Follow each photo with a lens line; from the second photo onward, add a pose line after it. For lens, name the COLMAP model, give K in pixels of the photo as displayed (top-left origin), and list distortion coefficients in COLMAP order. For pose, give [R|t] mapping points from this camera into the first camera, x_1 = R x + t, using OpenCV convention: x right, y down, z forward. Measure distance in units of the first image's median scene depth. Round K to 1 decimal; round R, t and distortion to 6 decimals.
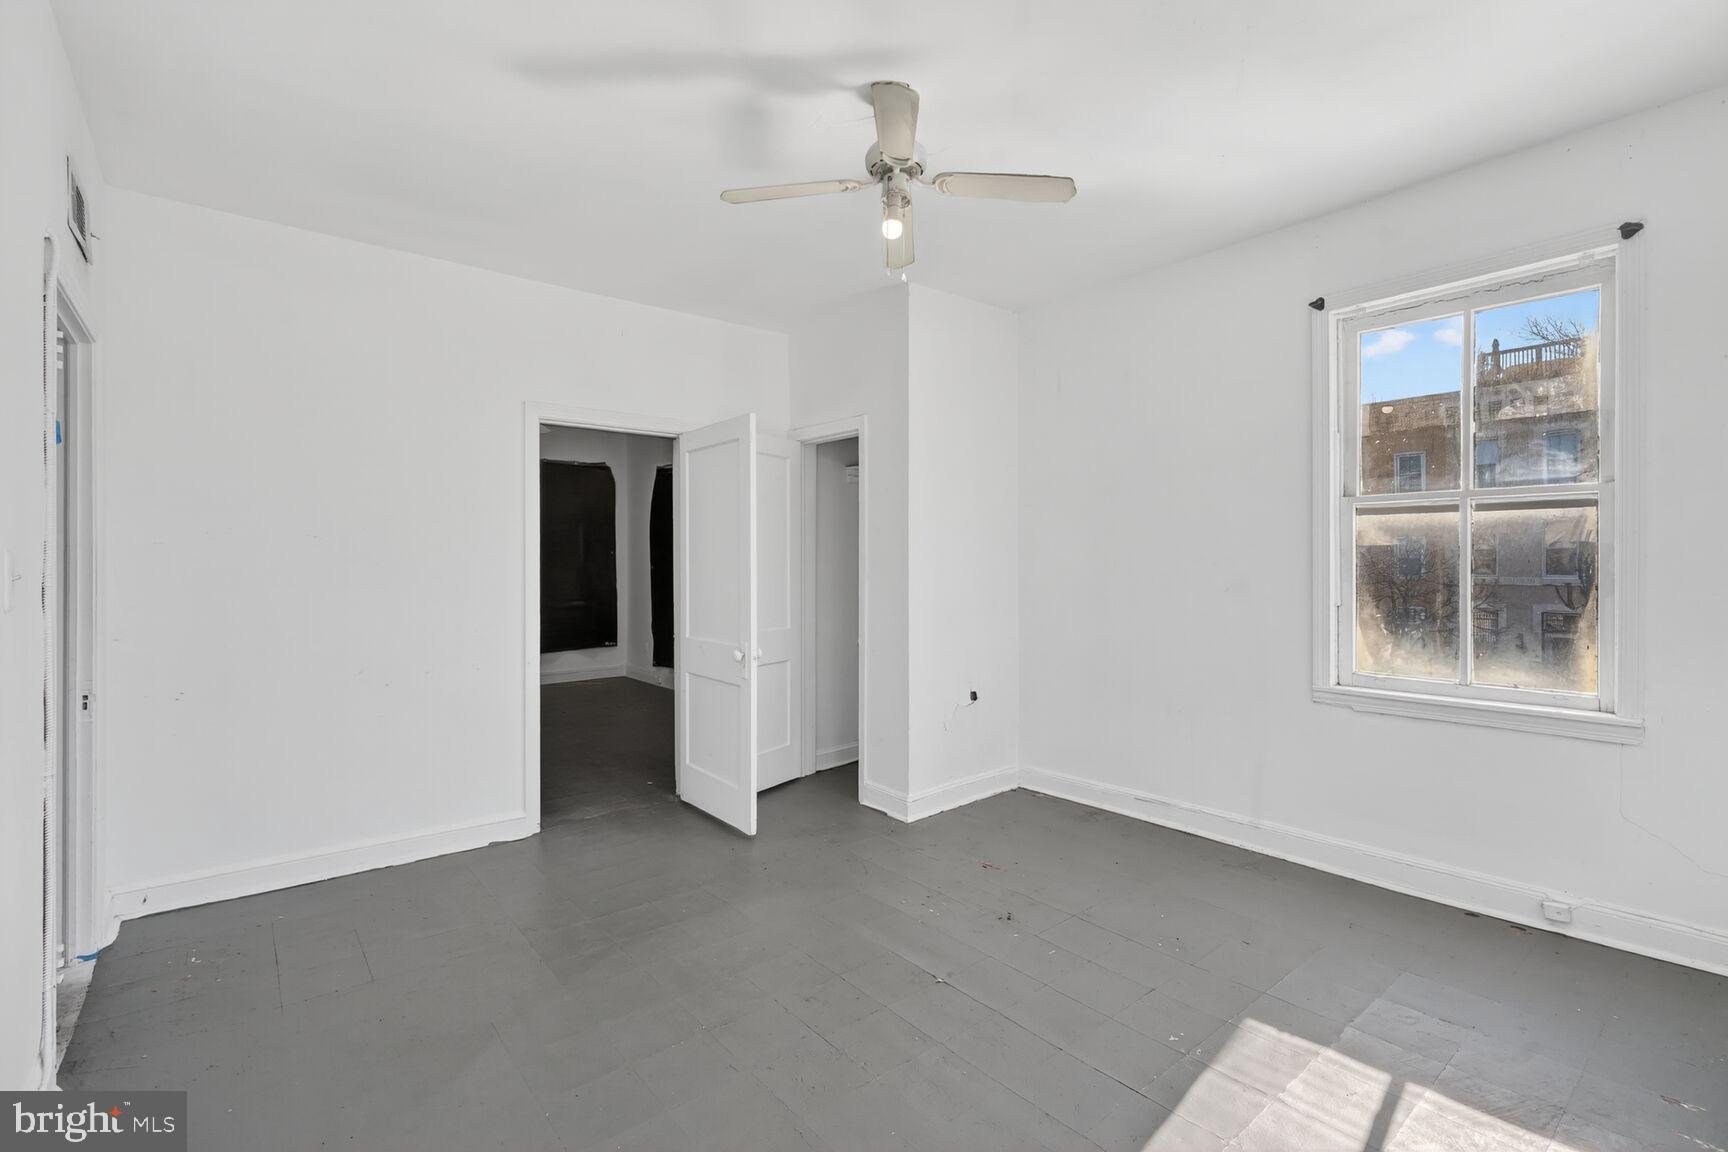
lens RADIAL K [[798.5, 0, 869.5], [0, 798.5, 568.5], [0, 0, 1]] dist [-0.000823, -0.000025]
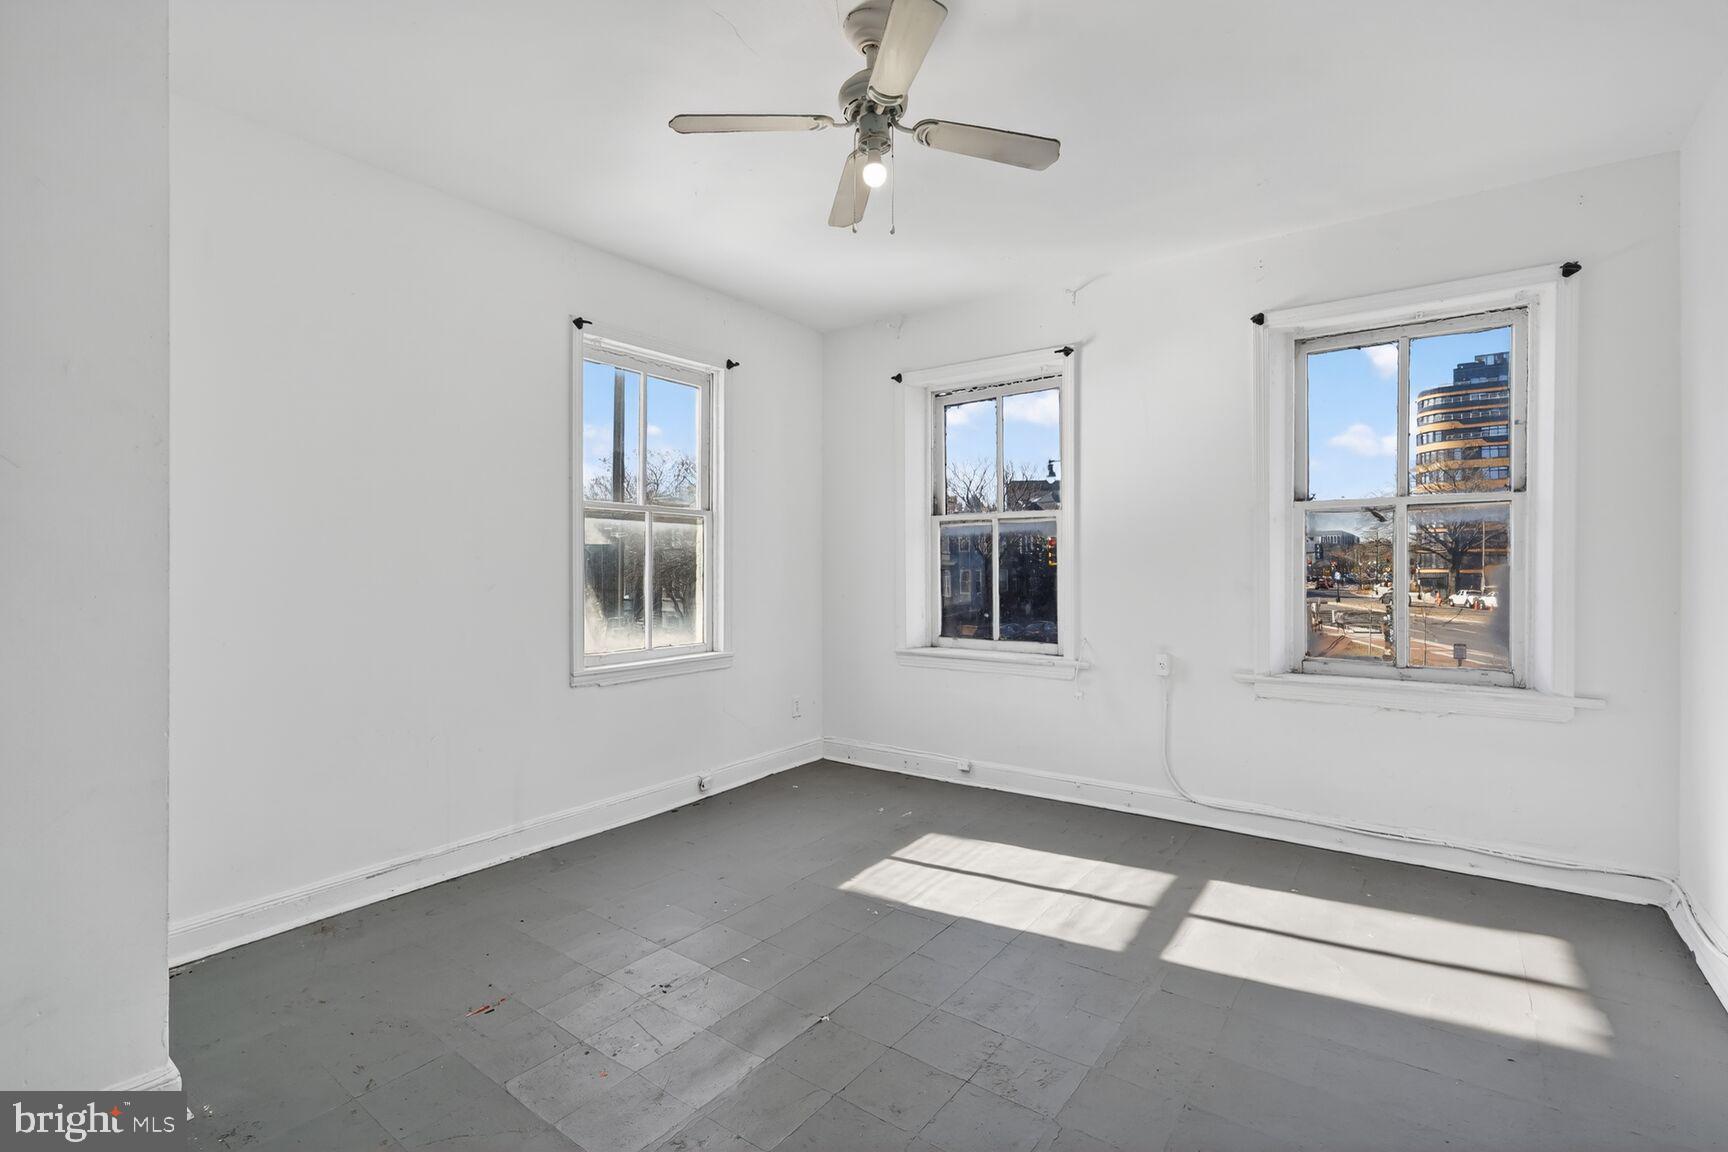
lens RADIAL K [[798.5, 0, 869.5], [0, 798.5, 568.5], [0, 0, 1]] dist [-0.000823, -0.000025]
pose [[-0.274498, 0.005513, 0.961572, -0.619939], [0.005447, 0.999976, -0.004179, 0.014360], [-0.961572, 0.004091, -0.274521, 0.949734]]
